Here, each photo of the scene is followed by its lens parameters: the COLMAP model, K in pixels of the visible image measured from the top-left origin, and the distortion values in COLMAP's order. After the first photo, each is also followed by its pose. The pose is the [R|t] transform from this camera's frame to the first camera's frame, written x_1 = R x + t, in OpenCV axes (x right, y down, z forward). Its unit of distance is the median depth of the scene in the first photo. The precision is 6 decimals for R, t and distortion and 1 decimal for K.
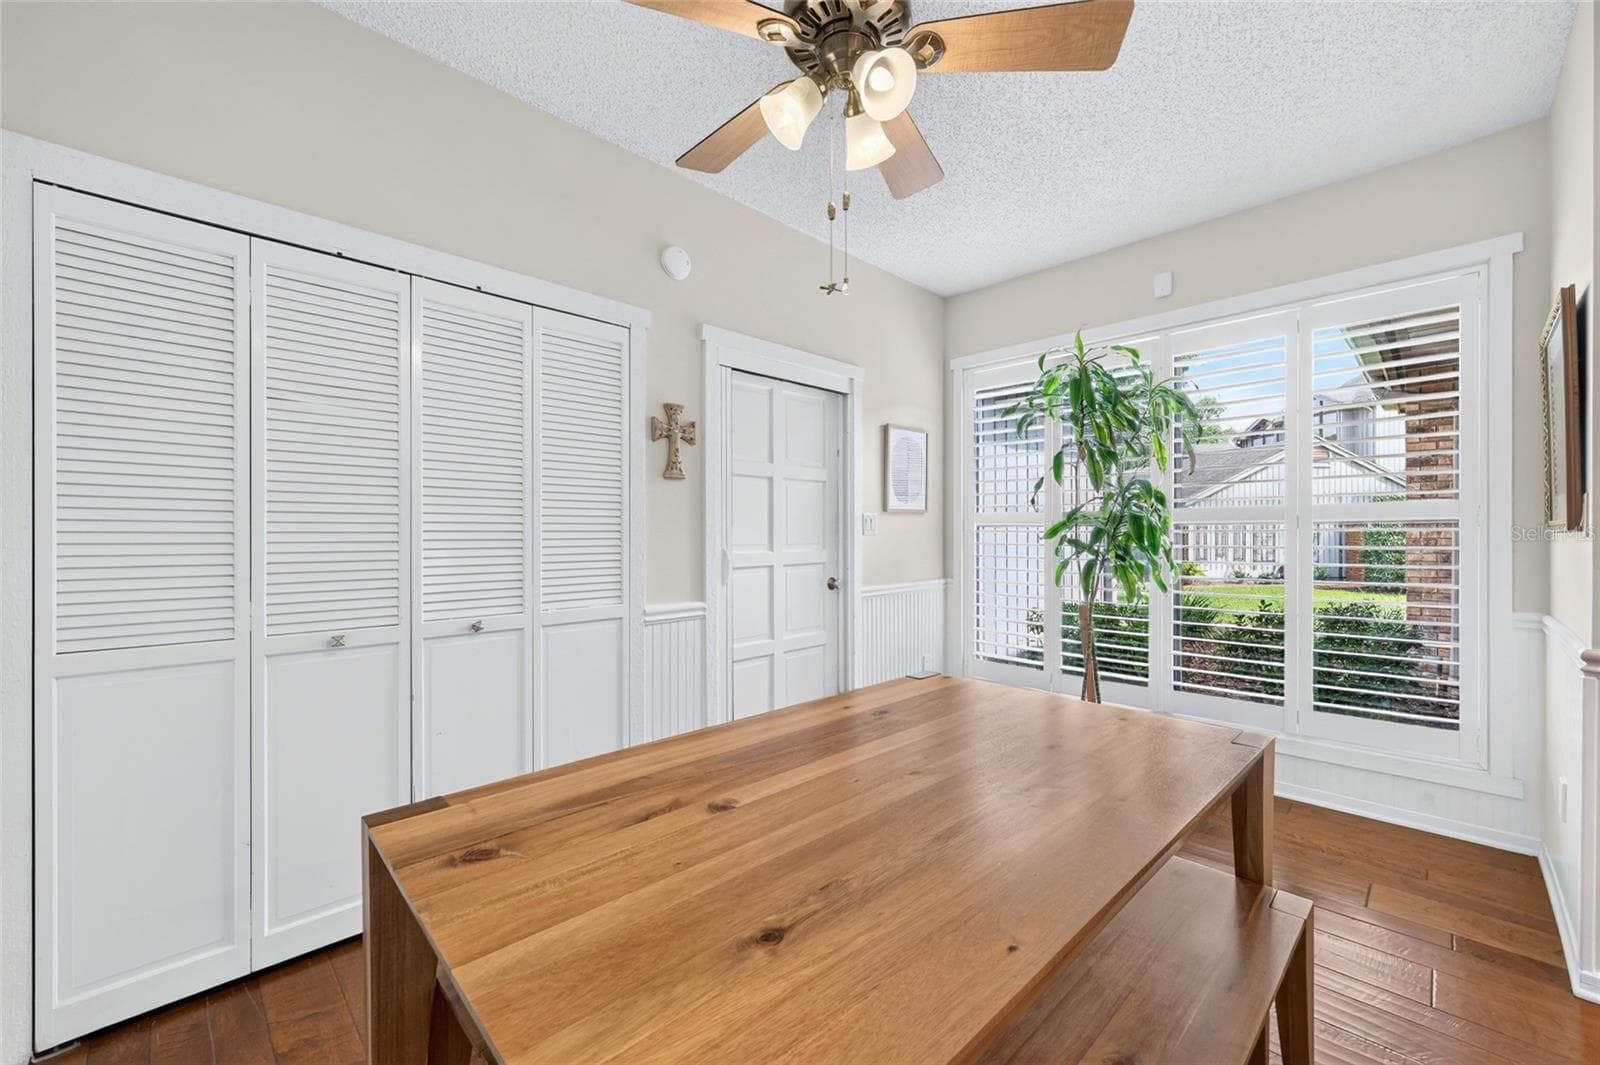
lens RADIAL K [[634.2, 0, 806.5], [0, 634.2, 556.6], [0, 0, 1]] dist [-0.001760, -0.000078]
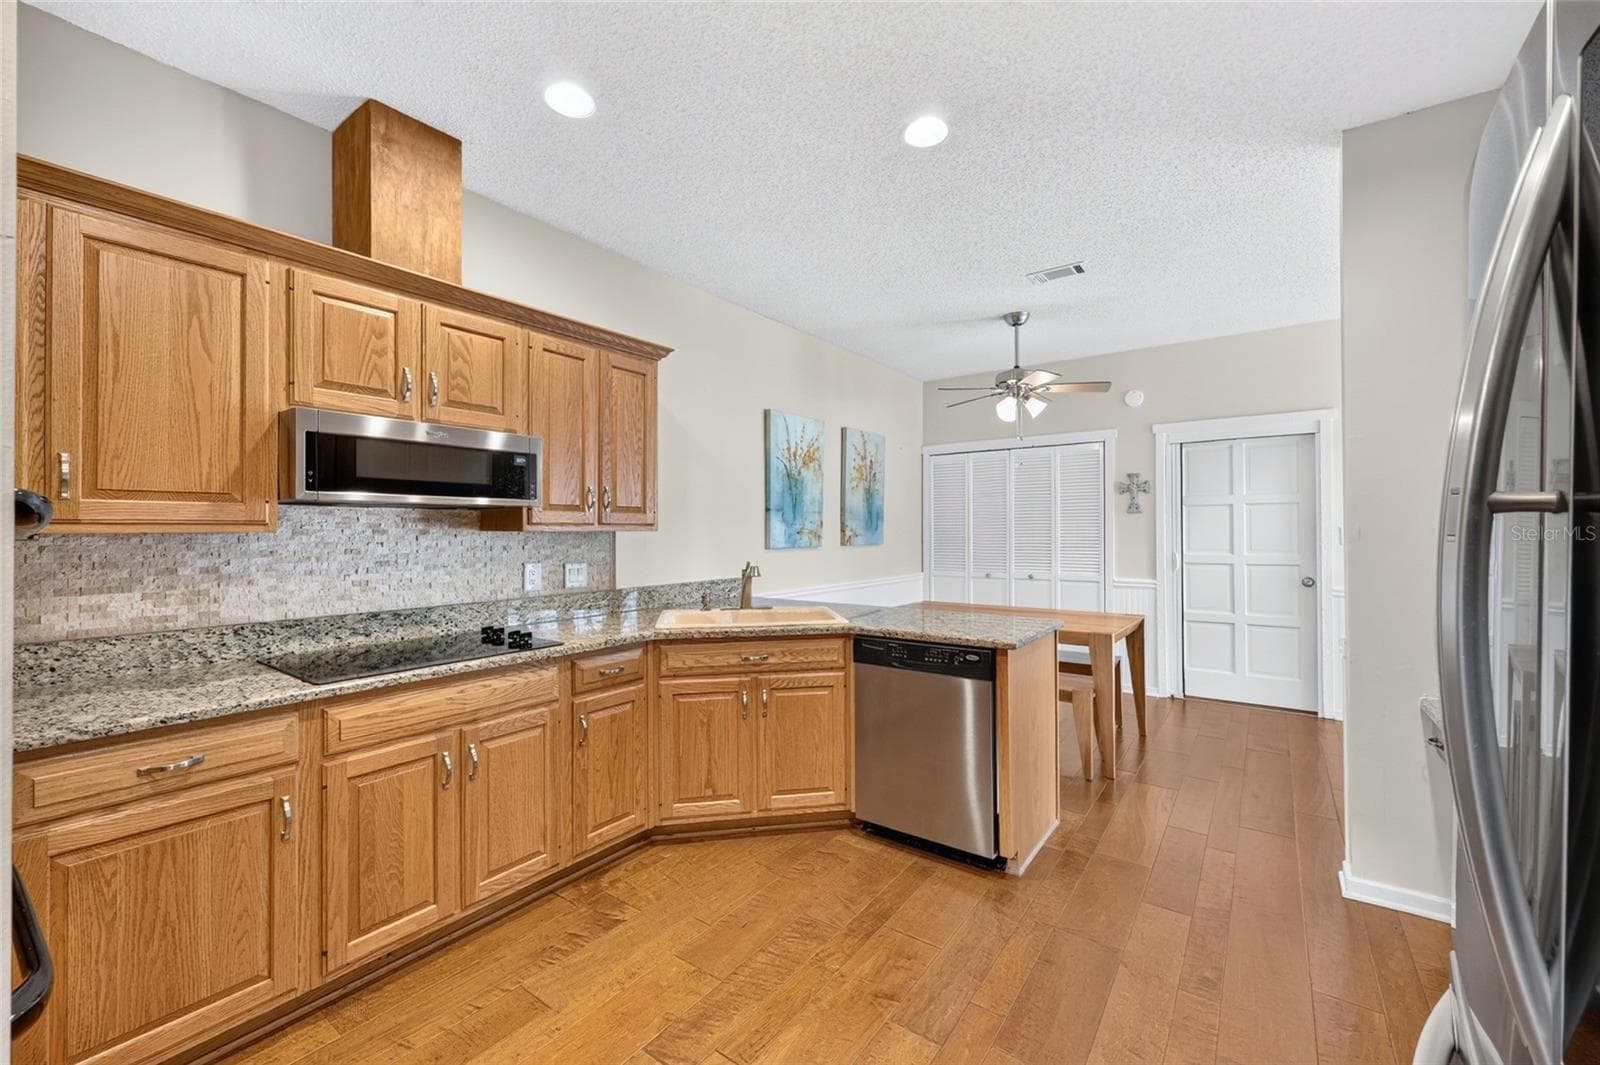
lens RADIAL K [[633.1, 0, 802.8], [0, 633.1, 531.5], [0, 0, 1]] dist [-0.002367, -0.000078]
pose [[0.152404, 0.007250, -0.988292, 1.498457], [-0.027208, 0.999625, 0.003138, -0.045258], [0.987944, 0.026411, 0.152544, -0.254672]]
